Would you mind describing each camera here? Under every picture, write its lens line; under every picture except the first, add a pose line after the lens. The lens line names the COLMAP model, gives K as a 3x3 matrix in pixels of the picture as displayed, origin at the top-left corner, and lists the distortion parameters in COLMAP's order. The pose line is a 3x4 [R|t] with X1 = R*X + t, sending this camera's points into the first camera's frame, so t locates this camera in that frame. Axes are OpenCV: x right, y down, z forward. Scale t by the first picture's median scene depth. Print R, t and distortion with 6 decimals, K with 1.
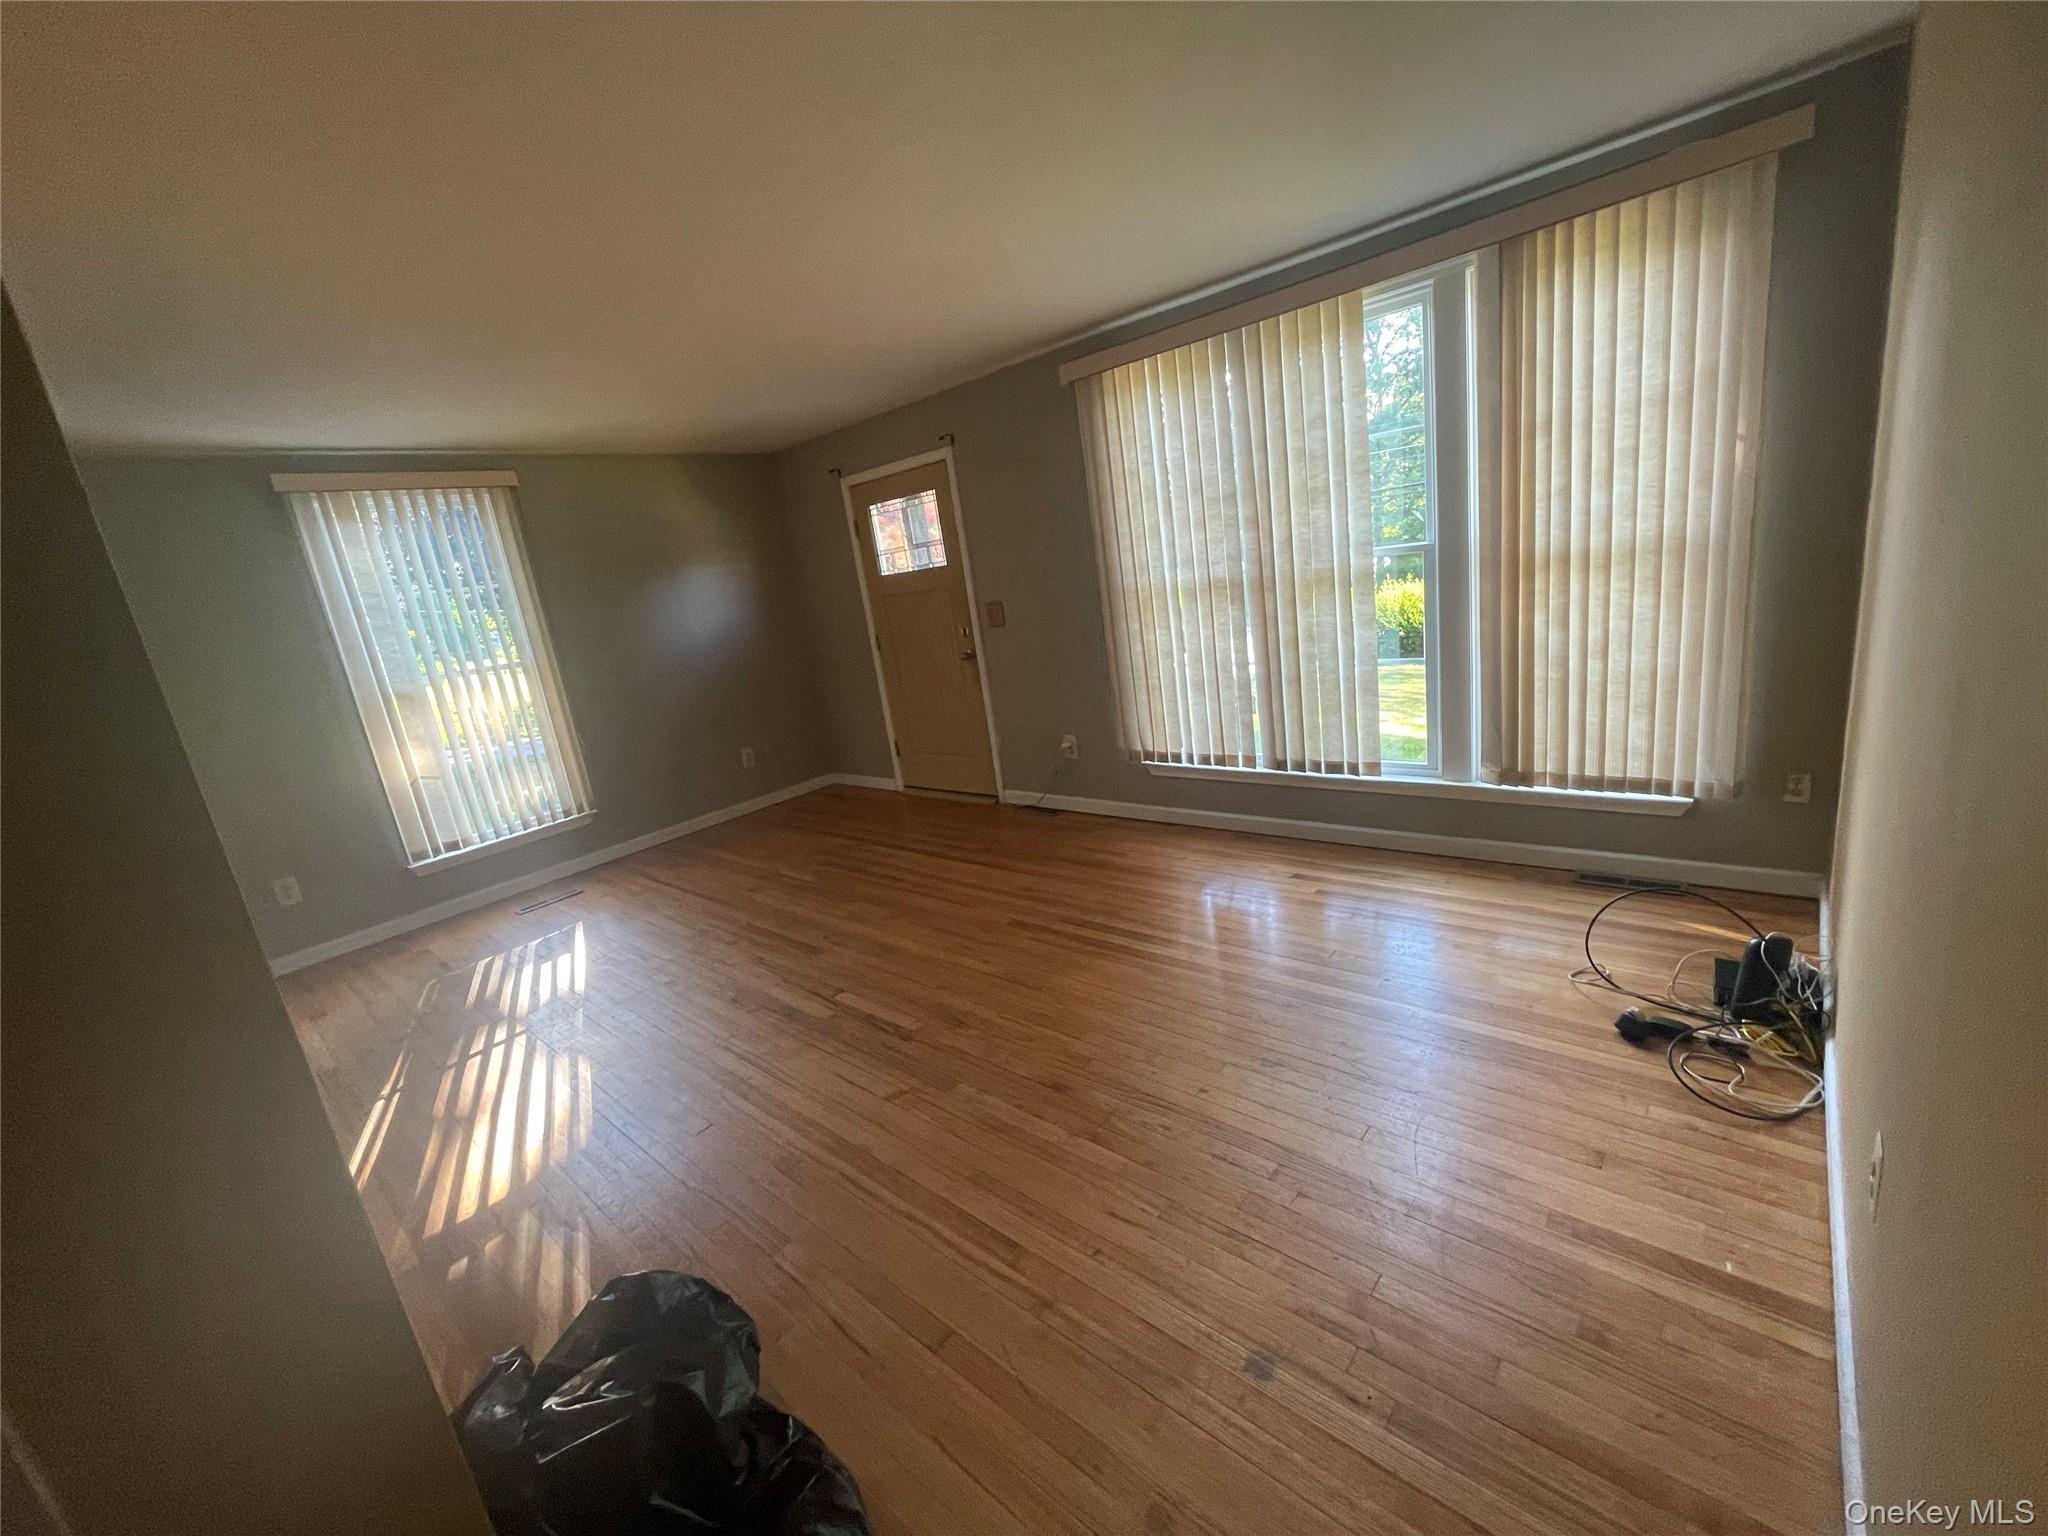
lens RADIAL K [[823.1, 0, 1026.6], [0, 823.1, 765.4], [0, 0, 1]] dist [-0.004026, 0.000334]
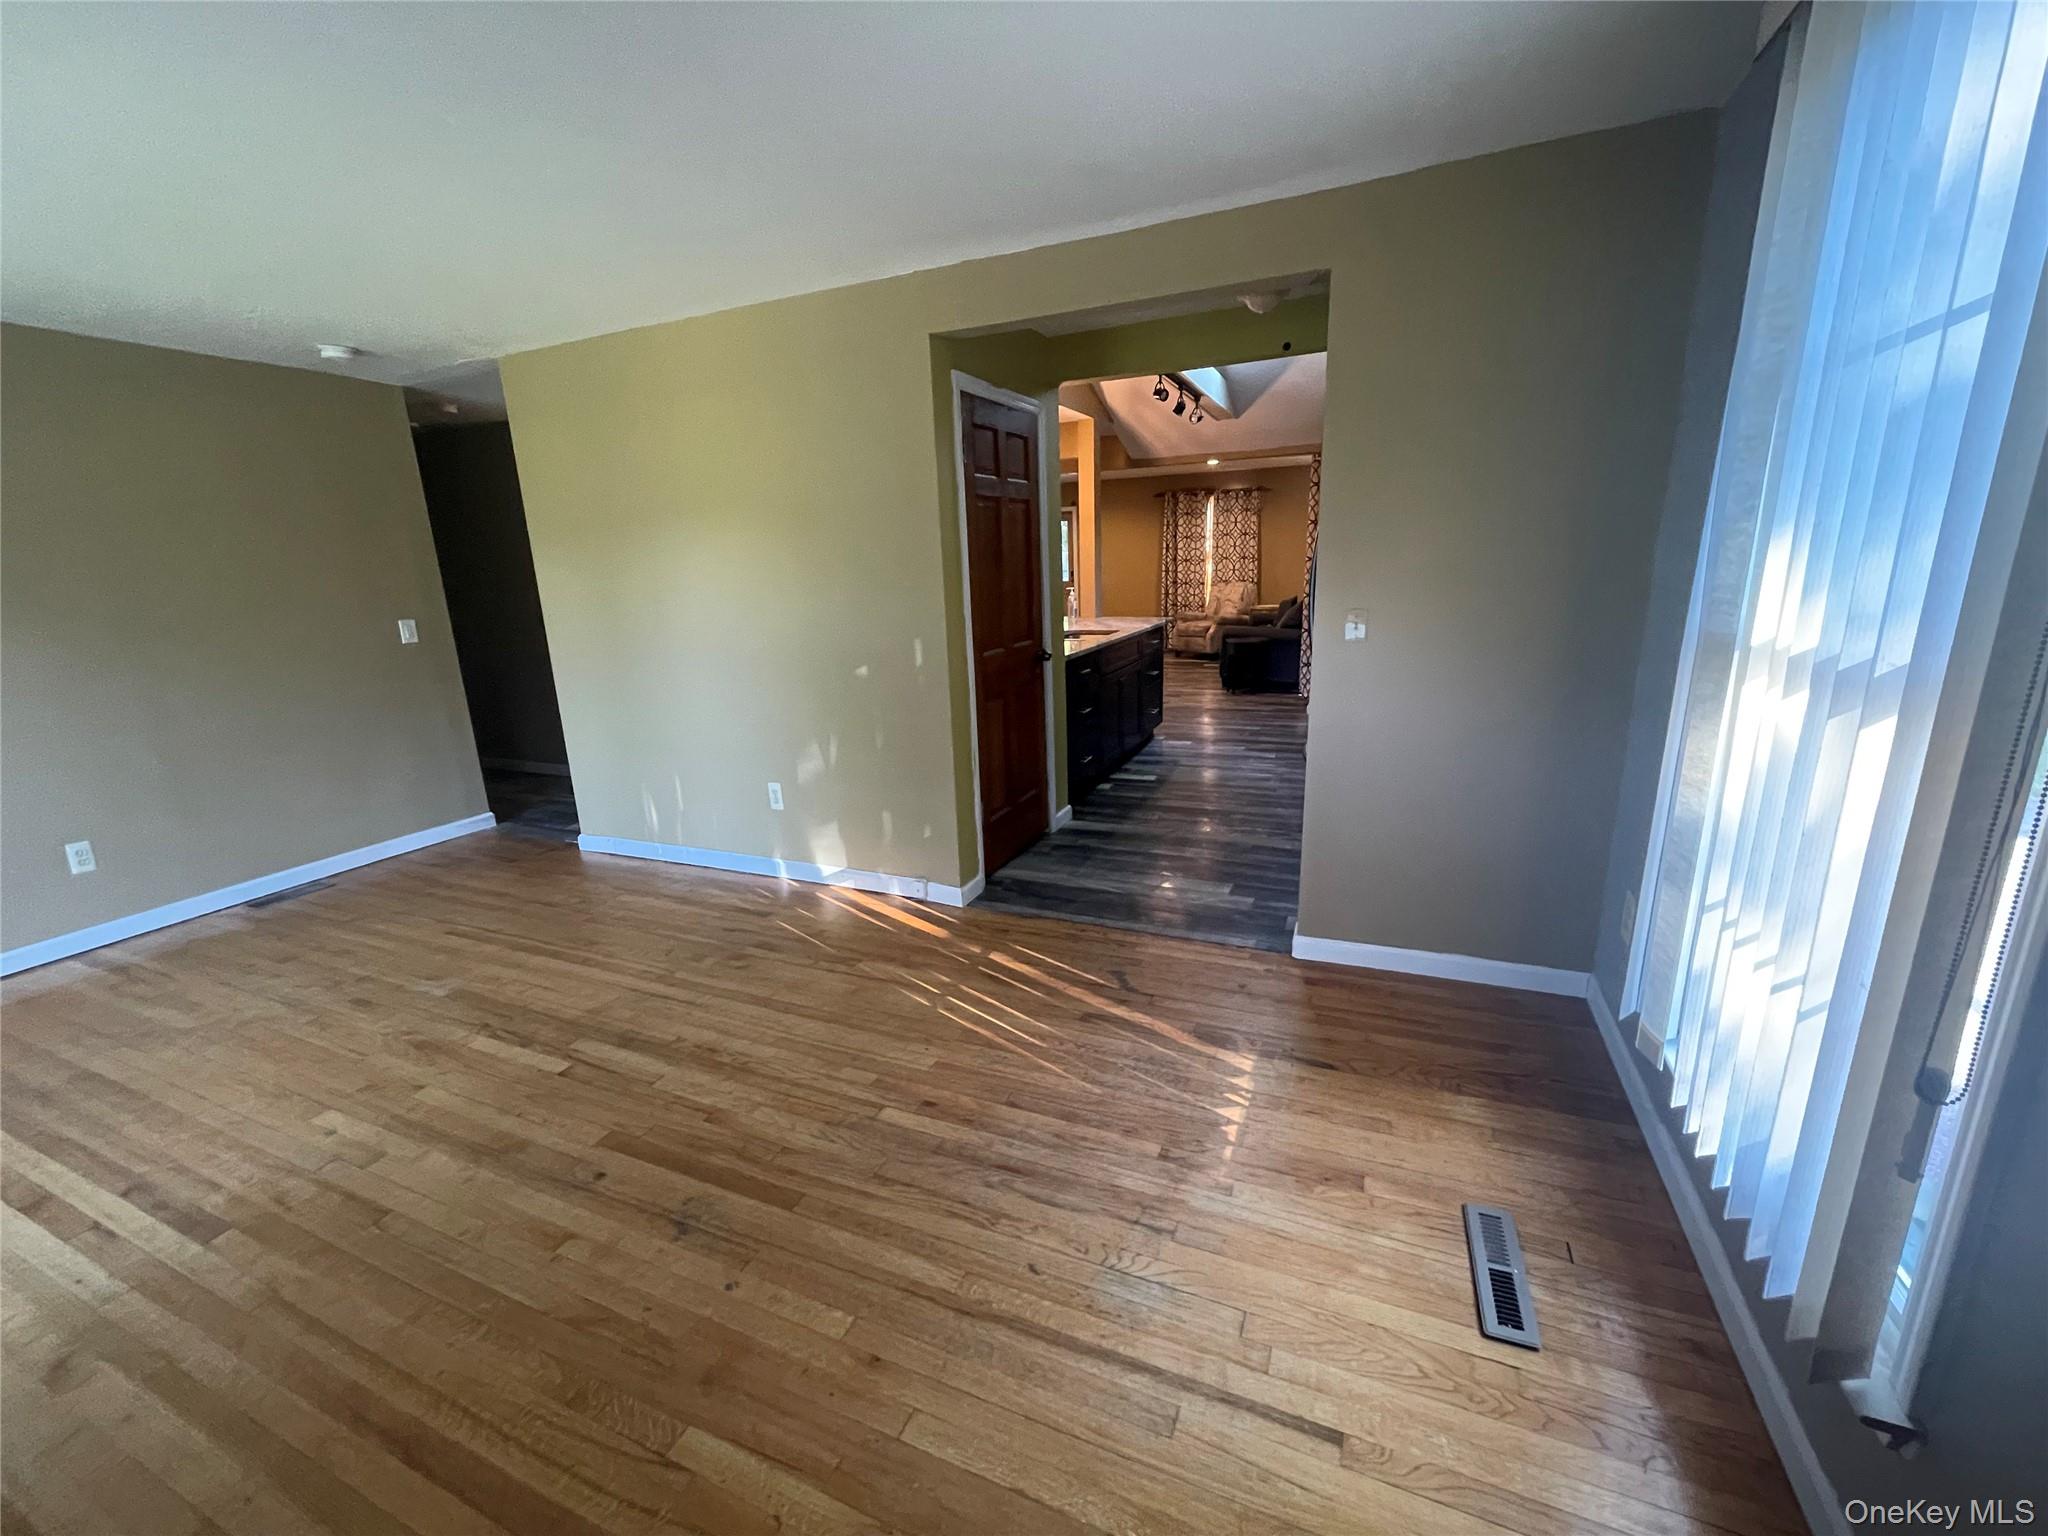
lens RADIAL K [[823.1, 0, 1028.3], [0, 823.1, 771.1], [0, 0, 1]] dist [-0.004026, 0.000334]
pose [[-0.933115, 0.242088, -0.265875, -0.491826], [0.080939, 0.861844, 0.500674, -0.326493], [0.350350, 0.445667, -0.823794, 1.638994]]
